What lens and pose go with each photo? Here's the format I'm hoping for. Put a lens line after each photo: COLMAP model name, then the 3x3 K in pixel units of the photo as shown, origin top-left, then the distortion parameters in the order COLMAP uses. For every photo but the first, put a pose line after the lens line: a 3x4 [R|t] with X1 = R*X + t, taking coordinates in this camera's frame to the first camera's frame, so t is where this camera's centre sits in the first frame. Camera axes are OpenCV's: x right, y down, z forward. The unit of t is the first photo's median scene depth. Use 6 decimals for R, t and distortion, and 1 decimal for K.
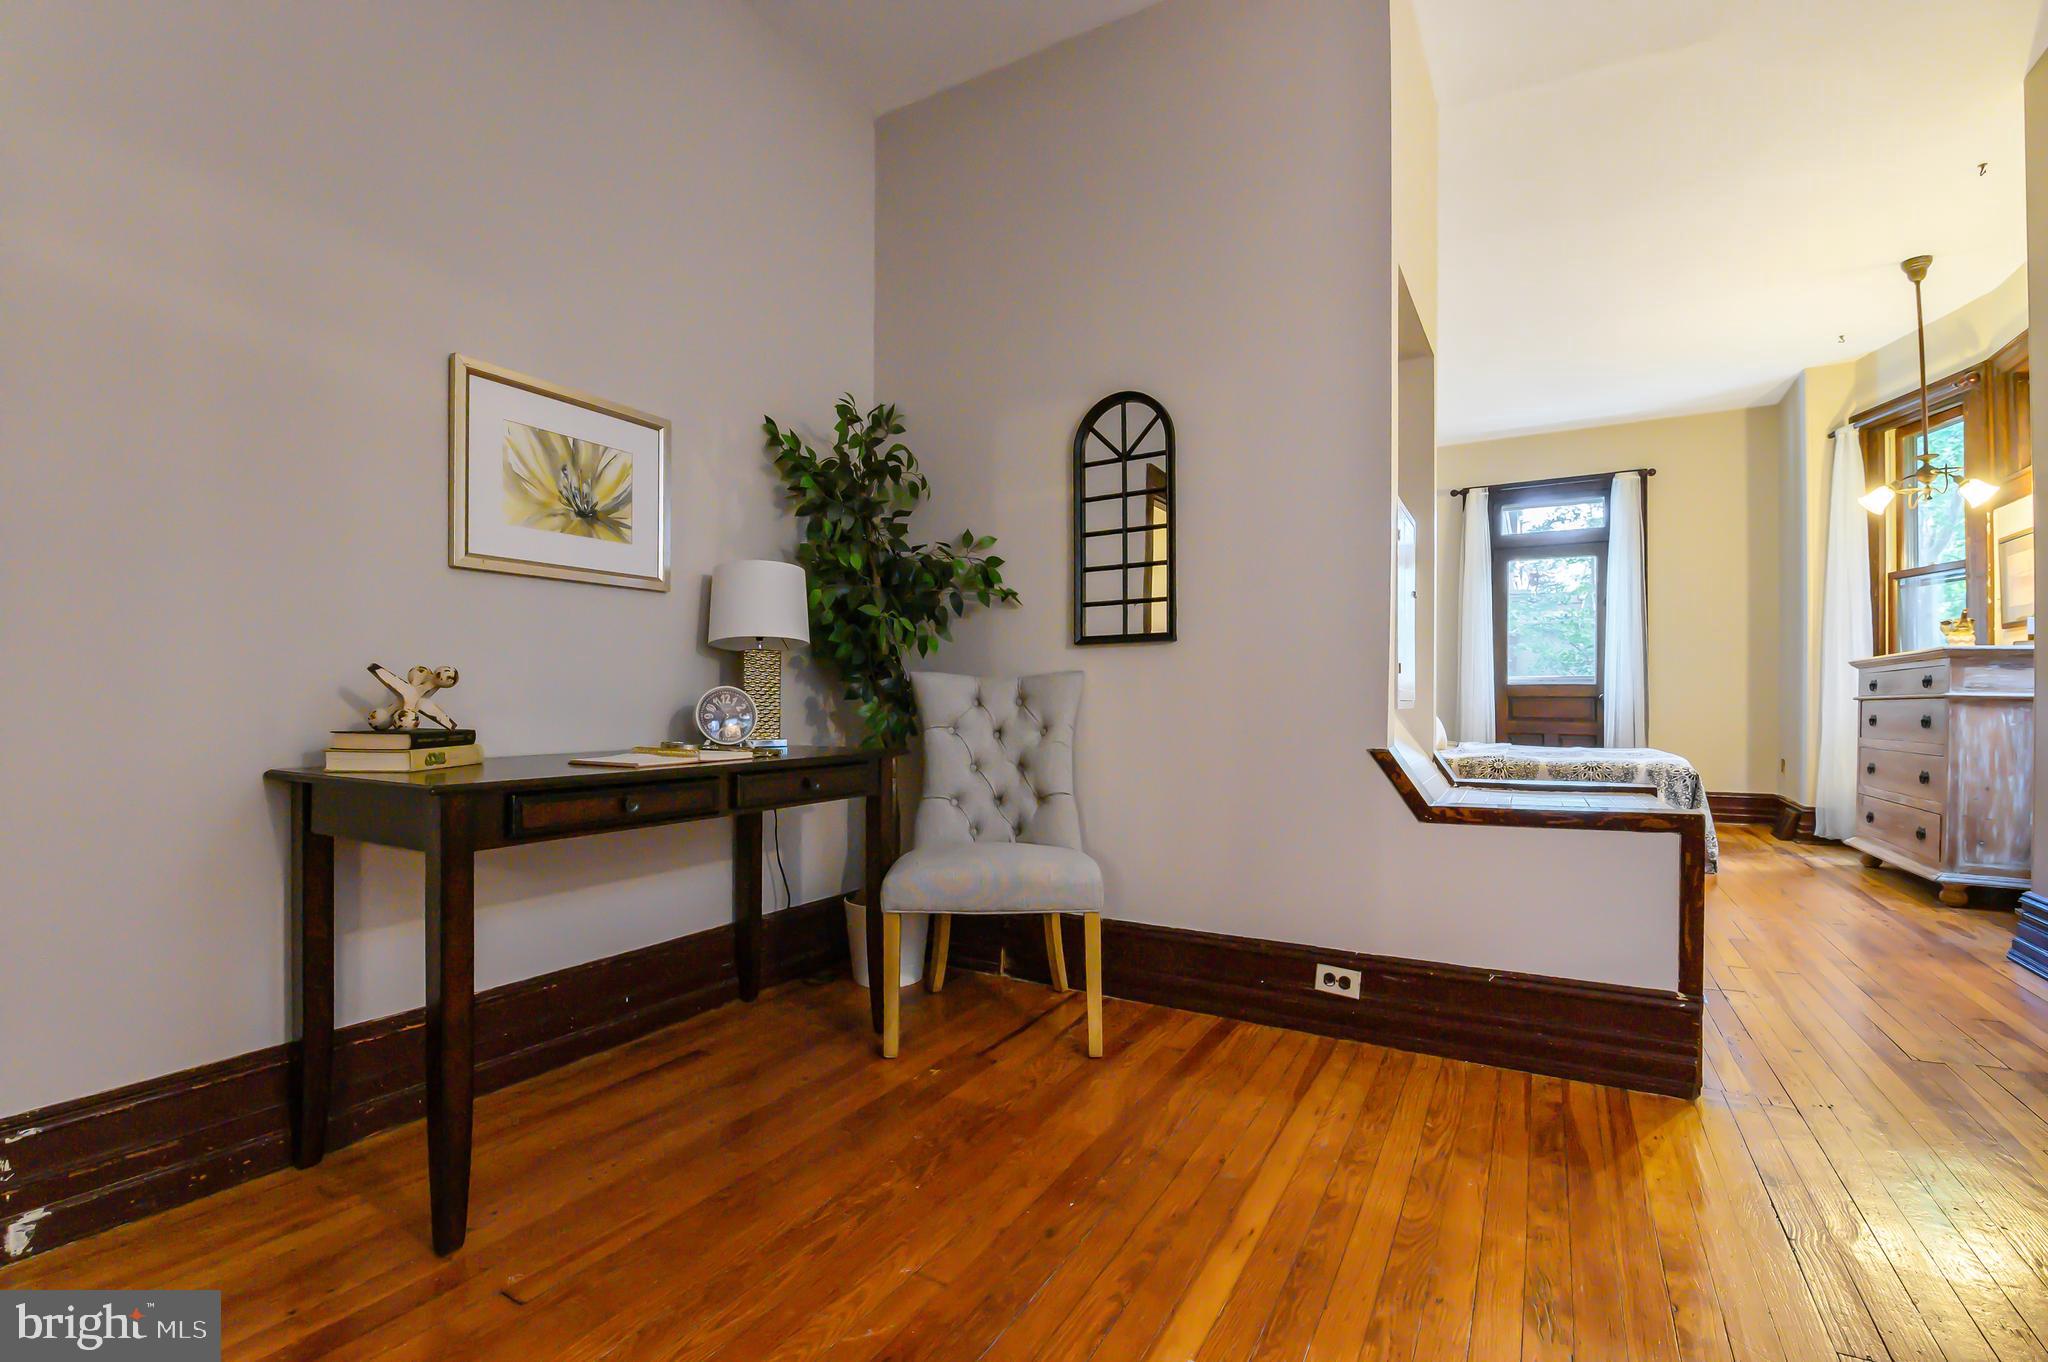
lens RADIAL K [[908.3, 0, 1027.0], [0, 908.3, 693.4], [0, 0, 1]] dist [-0.000284, -0.008002]
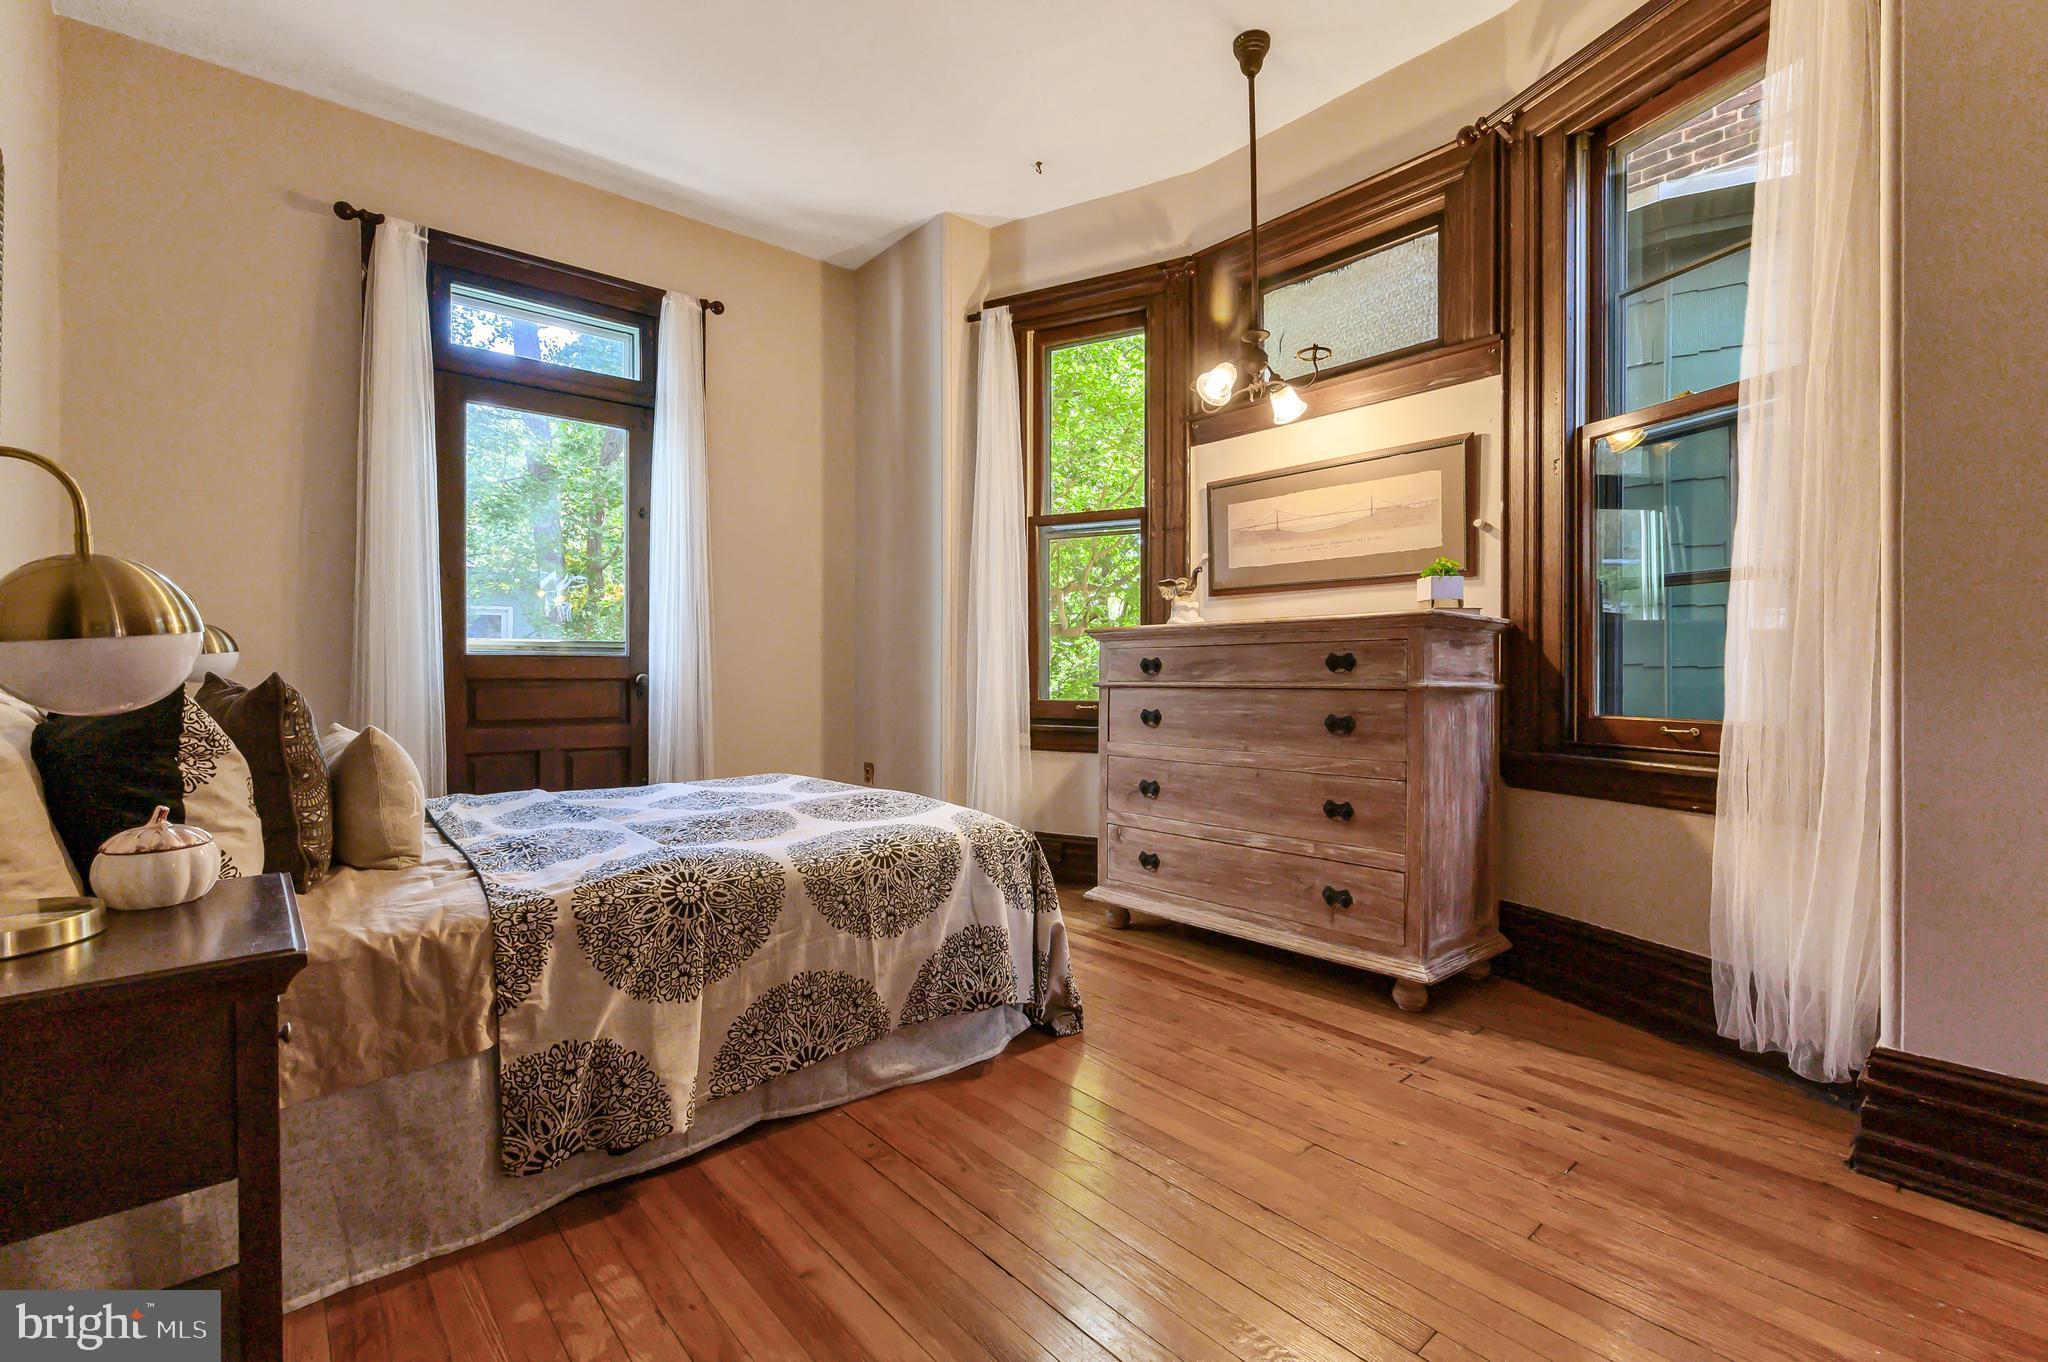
lens RADIAL K [[906.3, 0, 1038.1], [0, 906.3, 670.5], [0, 0, 1]] dist [0.004395, -0.000283]
pose [[0.334780, -0.006241, 0.942276, 0.232369], [-0.004157, 0.999959, 0.008100, -0.009286], [-0.942287, -0.006629, 0.334740, 0.741050]]
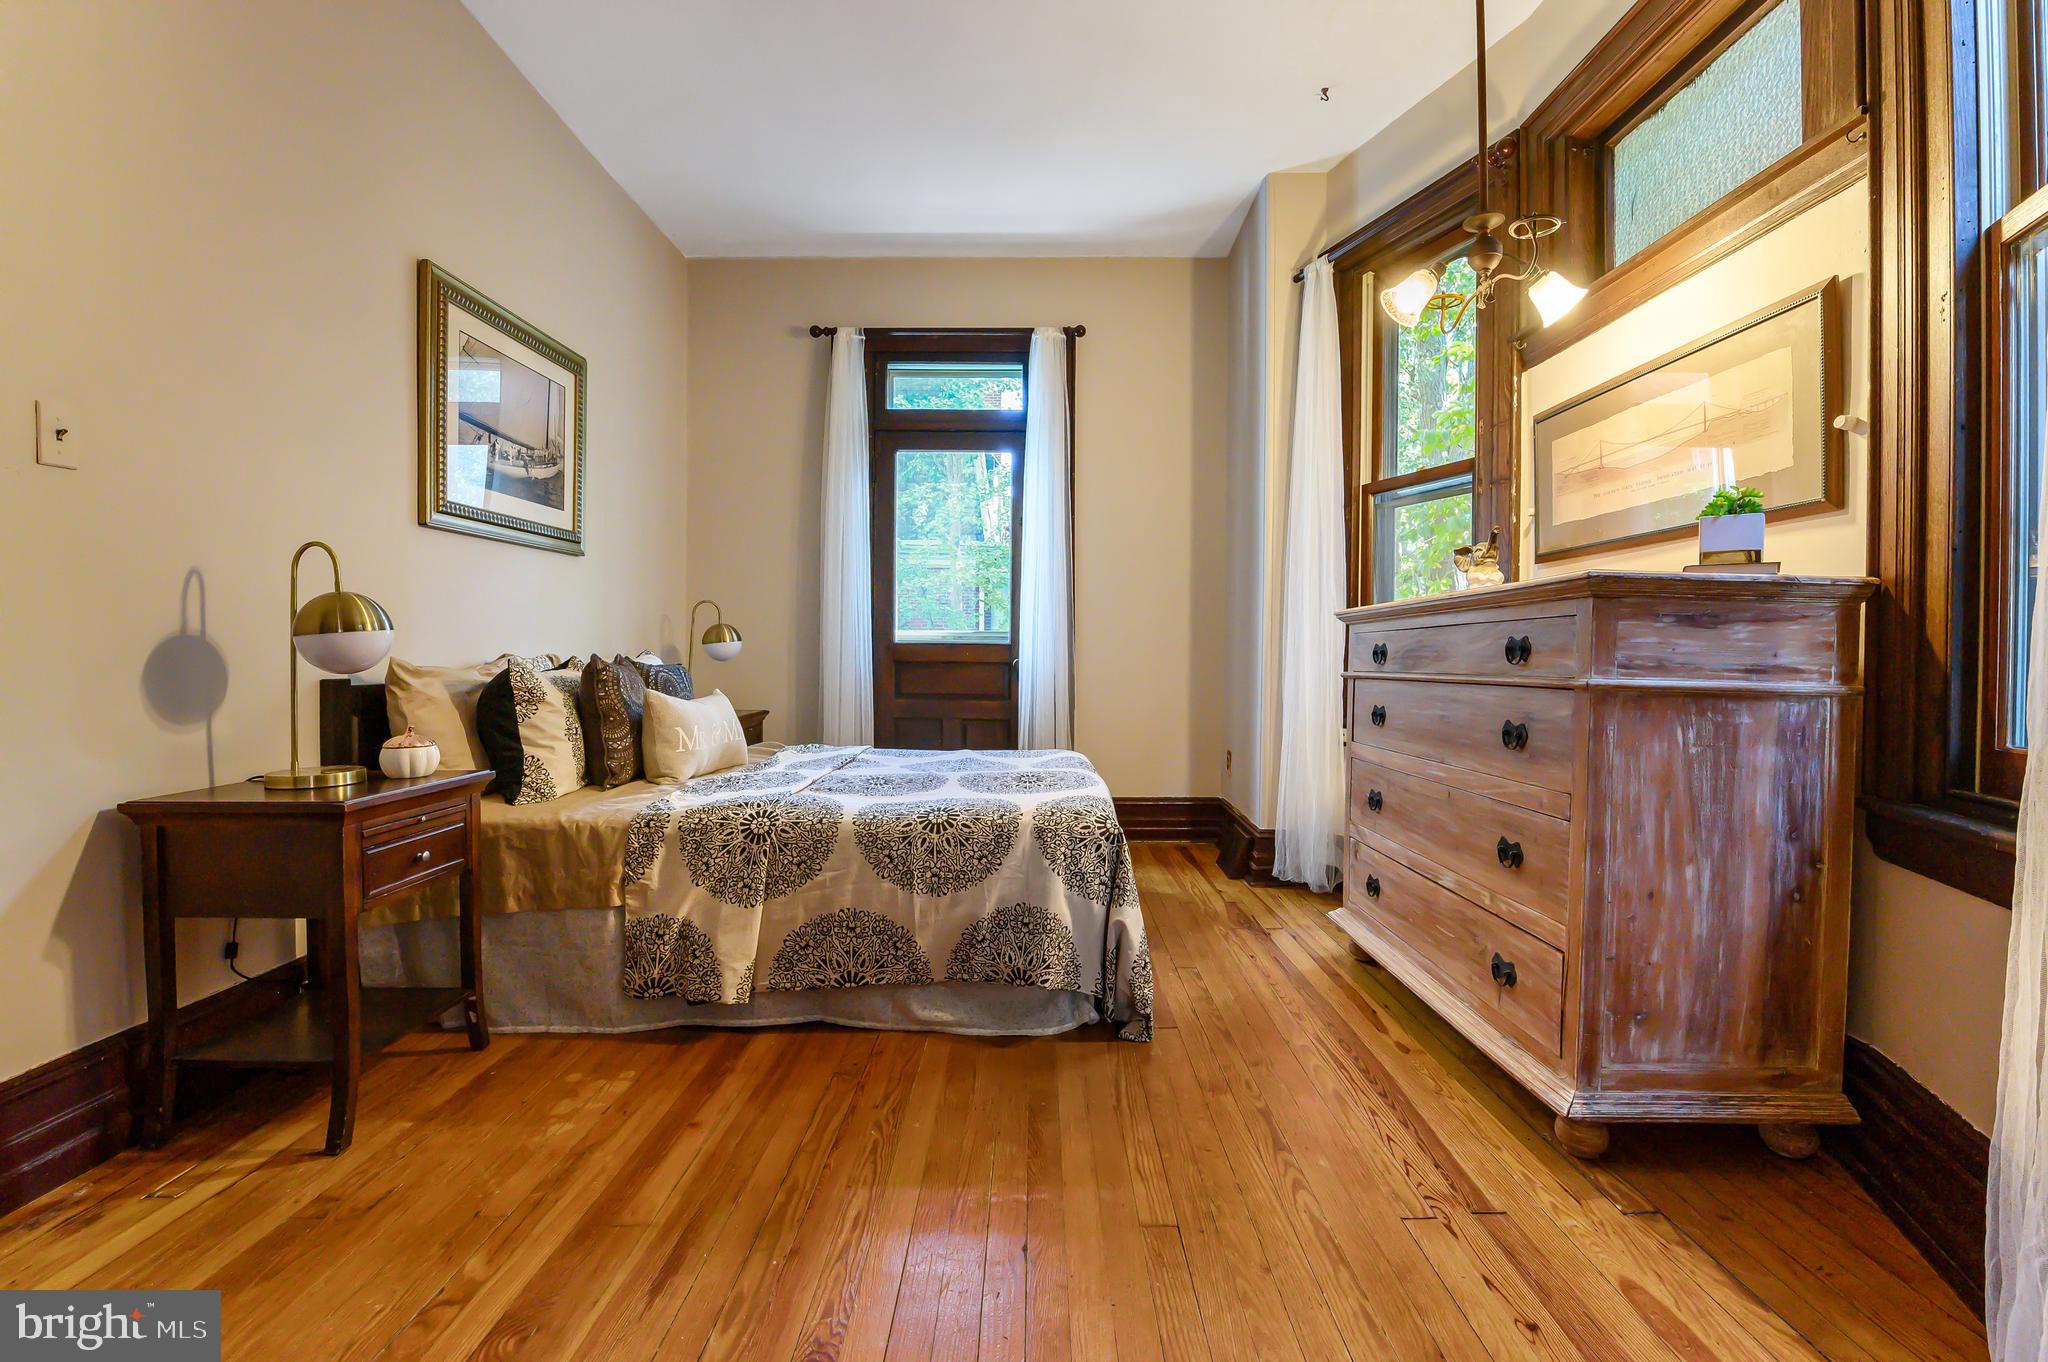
lens RADIAL K [[898.4, 0, 1025.7], [0, 898.4, 661.5], [0, 0, 1]] dist [-0.000631, -0.000159]
pose [[0.874853, -0.002672, 0.484382, 0.409690], [-0.005763, 0.999857, 0.015924, -0.010174], [-0.484355, -0.016723, 0.874712, 0.534937]]
